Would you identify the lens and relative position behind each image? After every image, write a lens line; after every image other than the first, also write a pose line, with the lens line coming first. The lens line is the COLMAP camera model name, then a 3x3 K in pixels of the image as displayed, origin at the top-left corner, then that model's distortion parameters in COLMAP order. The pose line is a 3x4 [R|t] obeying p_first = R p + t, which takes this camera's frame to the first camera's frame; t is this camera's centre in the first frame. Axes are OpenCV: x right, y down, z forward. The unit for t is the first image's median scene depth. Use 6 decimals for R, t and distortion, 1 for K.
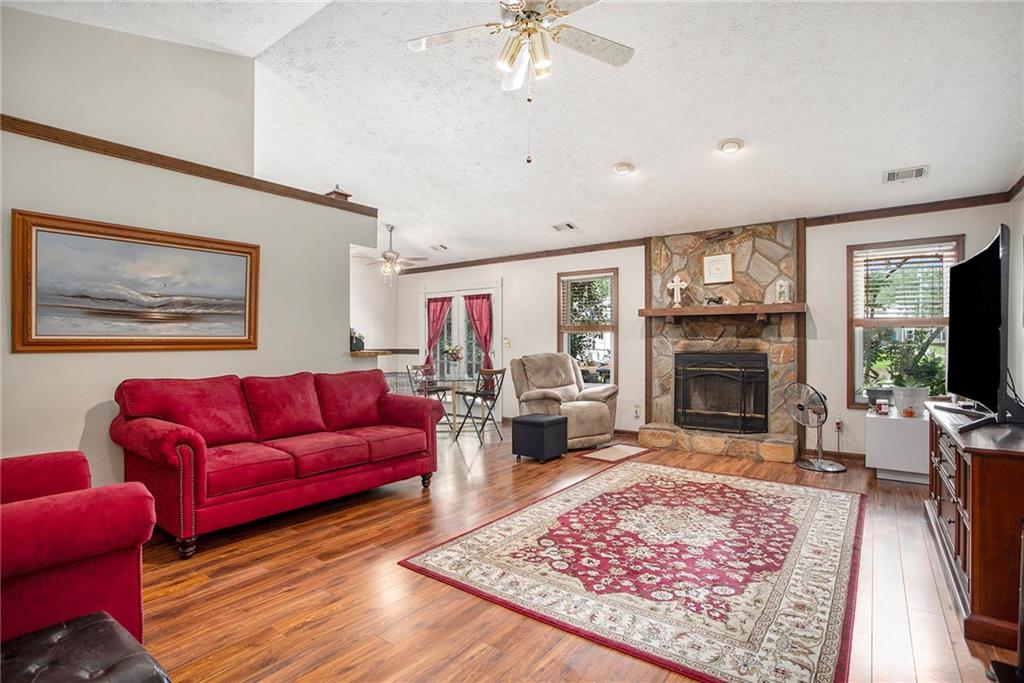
lens RADIAL K [[501.6, 0, 503.6], [0, 501.6, 343.9], [0, 0, 1]] dist [-0.071424, 0.031023]
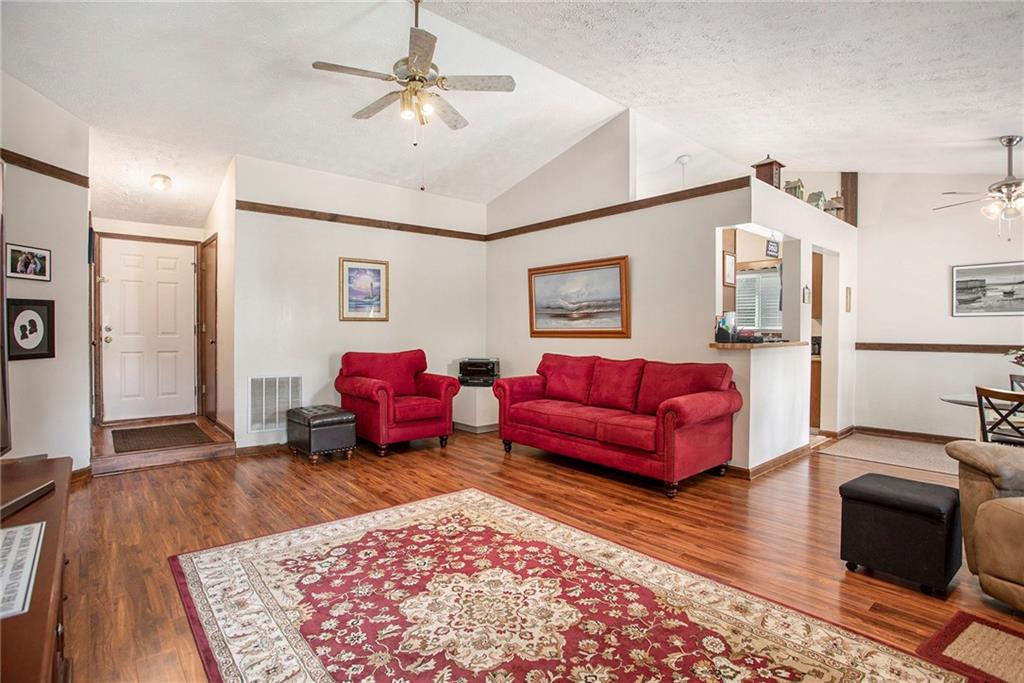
lens RADIAL K [[502.2, 0, 512.0], [0, 502.2, 341.5], [0, 0, 1]] dist [-0.082761, 0.032854]
pose [[-0.198833, 0.019985, -0.979830, 1.073899], [-0.006804, 0.999740, 0.021772, -0.008548], [0.980010, 0.010996, -0.198646, 1.277616]]
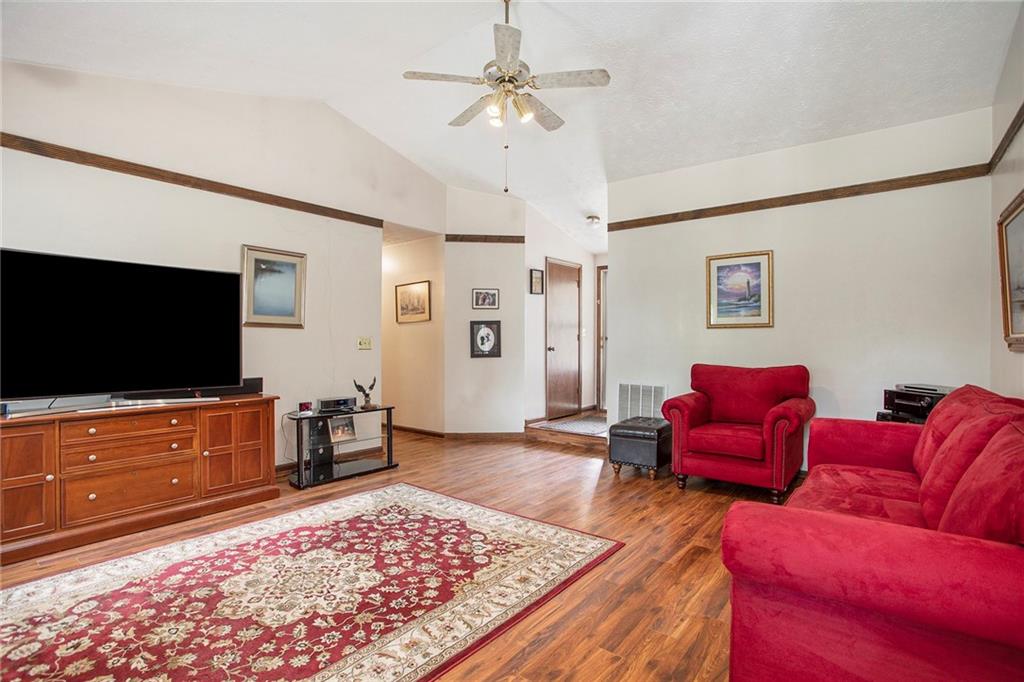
lens RADIAL K [[501.6, 0, 503.6], [0, 501.6, 343.4], [0, 0, 1]] dist [-0.071424, 0.031023]
pose [[-0.999777, -0.000609, 0.021100, 0.027258], [-0.000408, 0.999955, 0.009492, -0.006632], [-0.021104, 0.009482, -0.999732, 1.919248]]
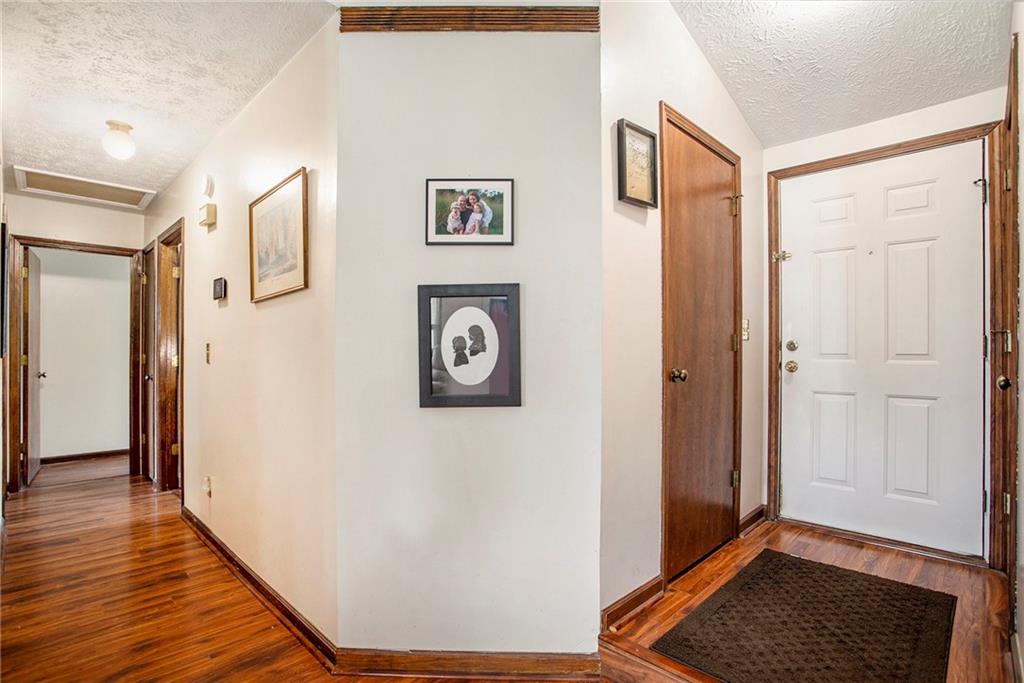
lens RADIAL K [[501.6, 0, 503.6], [0, 501.6, 343.9], [0, 0, 1]] dist [-0.071424, 0.031023]
pose [[-0.992158, -0.000113, 0.124989, 0.026919], [-0.001142, 0.999966, -0.008161, -0.002168], [-0.124984, -0.008240, -0.992125, 0.462198]]
